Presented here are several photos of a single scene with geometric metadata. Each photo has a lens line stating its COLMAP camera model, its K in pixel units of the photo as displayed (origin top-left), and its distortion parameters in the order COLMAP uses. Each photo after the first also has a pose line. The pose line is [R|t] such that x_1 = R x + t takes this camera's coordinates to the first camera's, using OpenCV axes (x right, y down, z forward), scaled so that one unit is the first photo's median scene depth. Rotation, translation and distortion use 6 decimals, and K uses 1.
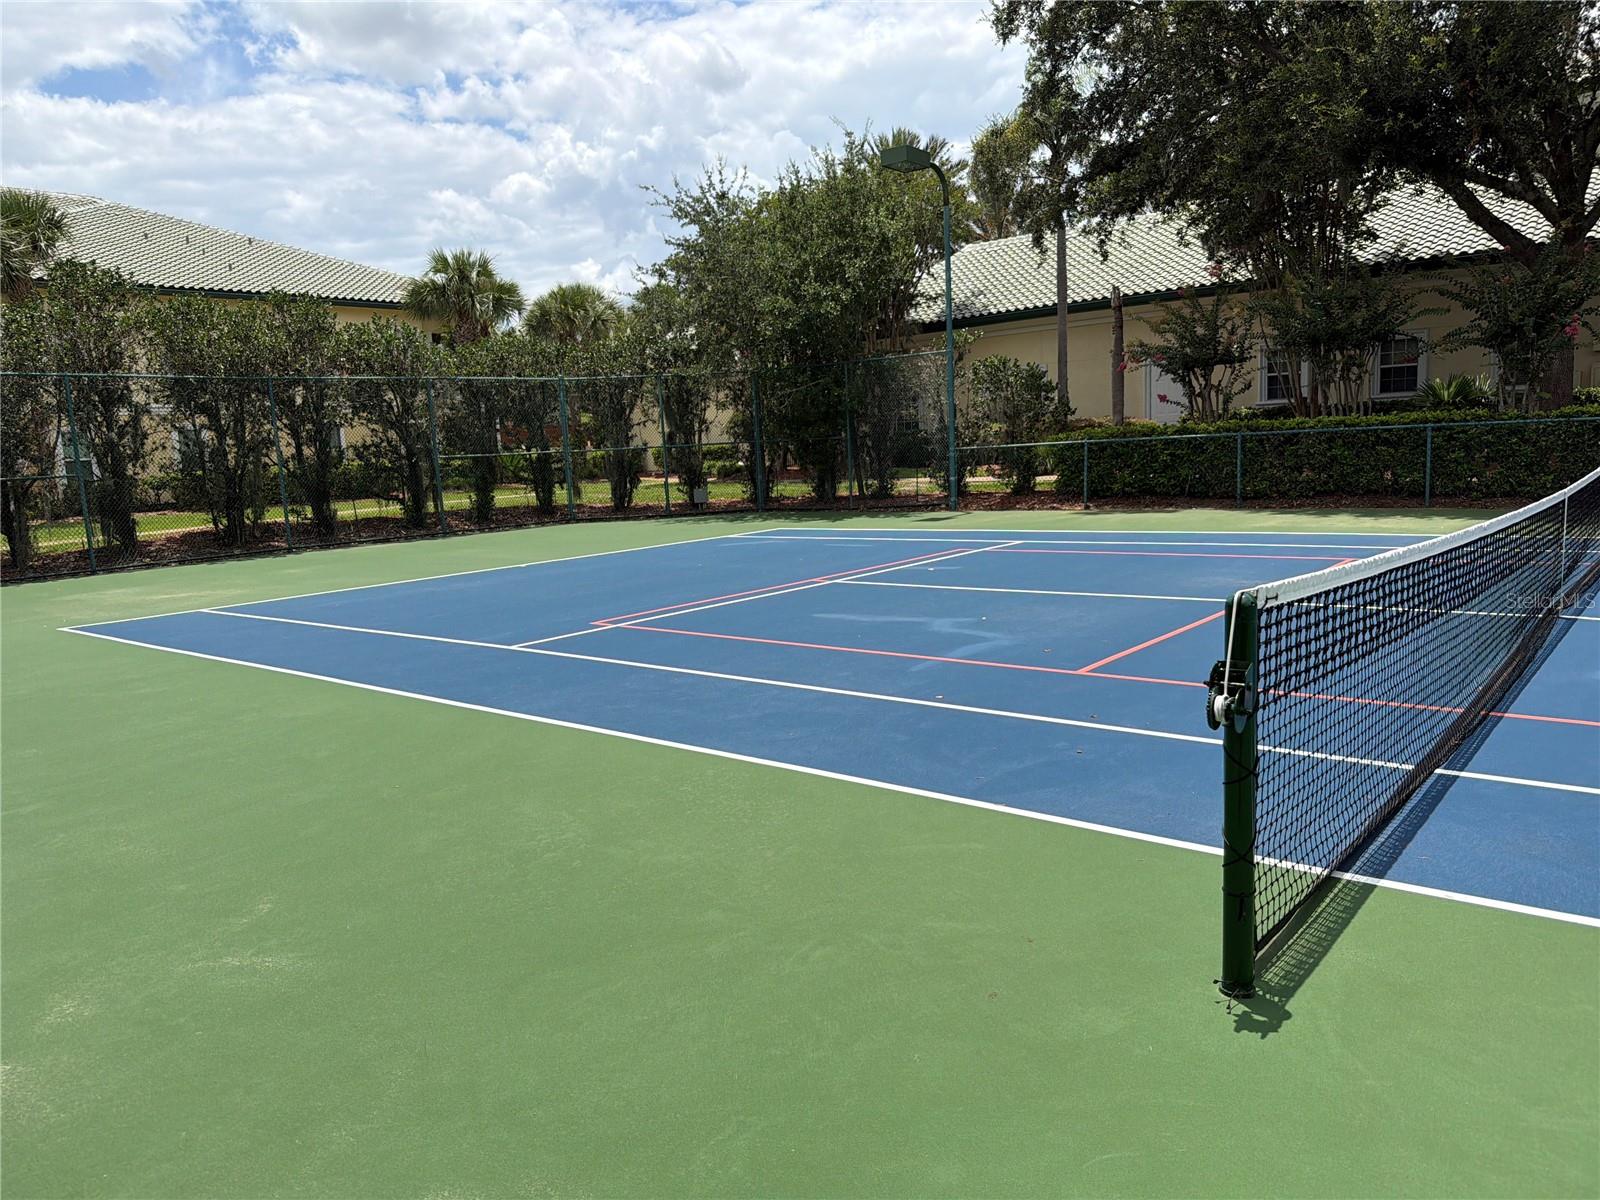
lens RADIAL K [[1129.2, 0, 803.6], [0, 1129.2, 608.3], [0, 0, 1]] dist [0.020768, -0.025303]
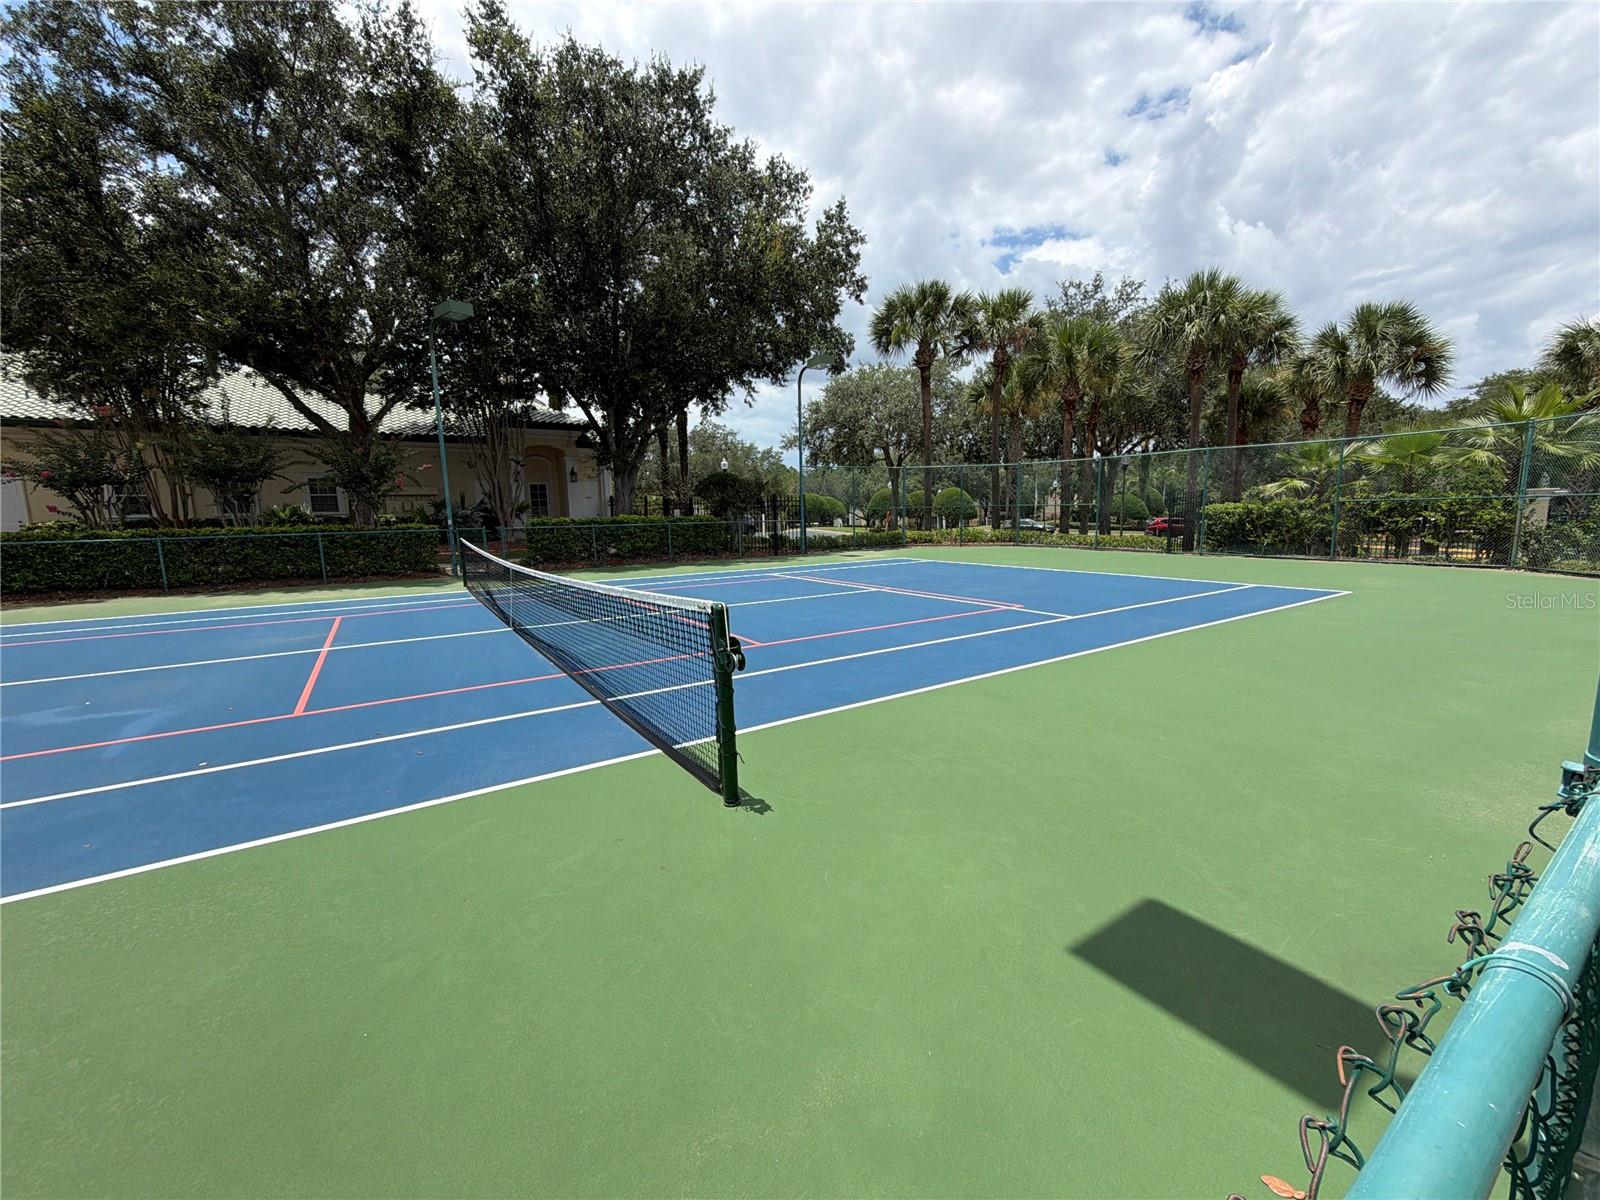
lens RADIAL K [[638.2, 0, 800.6], [0, 638.2, 598.2], [0, 0, 1]] dist [0.001696, -0.000075]
pose [[0.293115, -0.084881, 0.952302, -0.109317], [0.147621, 0.988125, 0.042637, -0.008547], [-0.944612, 0.128082, 0.302165, 0.088657]]
